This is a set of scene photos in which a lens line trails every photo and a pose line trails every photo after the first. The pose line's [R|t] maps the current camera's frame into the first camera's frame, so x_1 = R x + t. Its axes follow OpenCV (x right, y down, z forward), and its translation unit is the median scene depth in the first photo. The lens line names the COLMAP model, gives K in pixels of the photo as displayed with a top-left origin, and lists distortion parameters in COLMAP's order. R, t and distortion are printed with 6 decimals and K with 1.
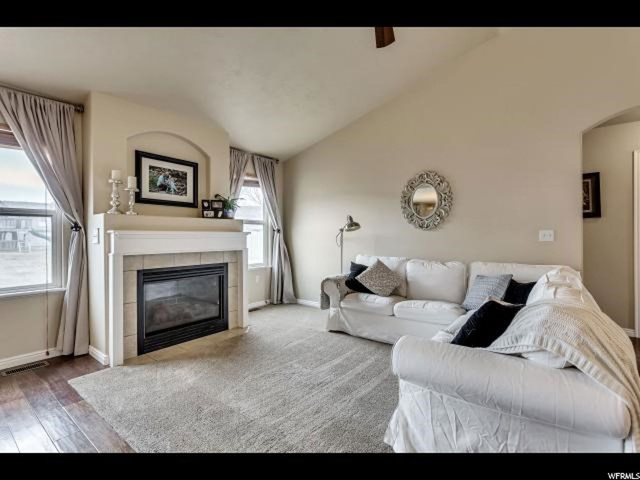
lens RADIAL K [[304.6, 0, 319.5], [0, 304.6, 233.3], [0, 0, 1]] dist [0.000974, 0.001170]
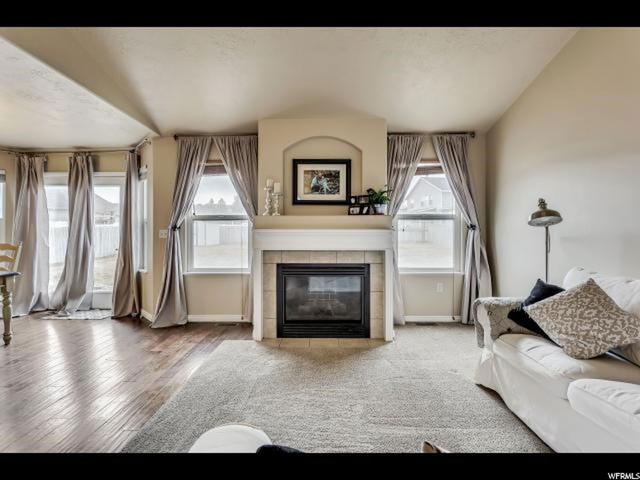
lens RADIAL K [[304.6, 0, 319.5], [0, 304.6, 233.3], [0, 0, 1]] dist [0.000974, 0.001170]
pose [[0.600364, -0.001555, -0.799725, 0.331122], [0.006152, 0.999977, 0.002675, 0.003638], [0.799703, -0.006526, 0.600360, 0.343635]]
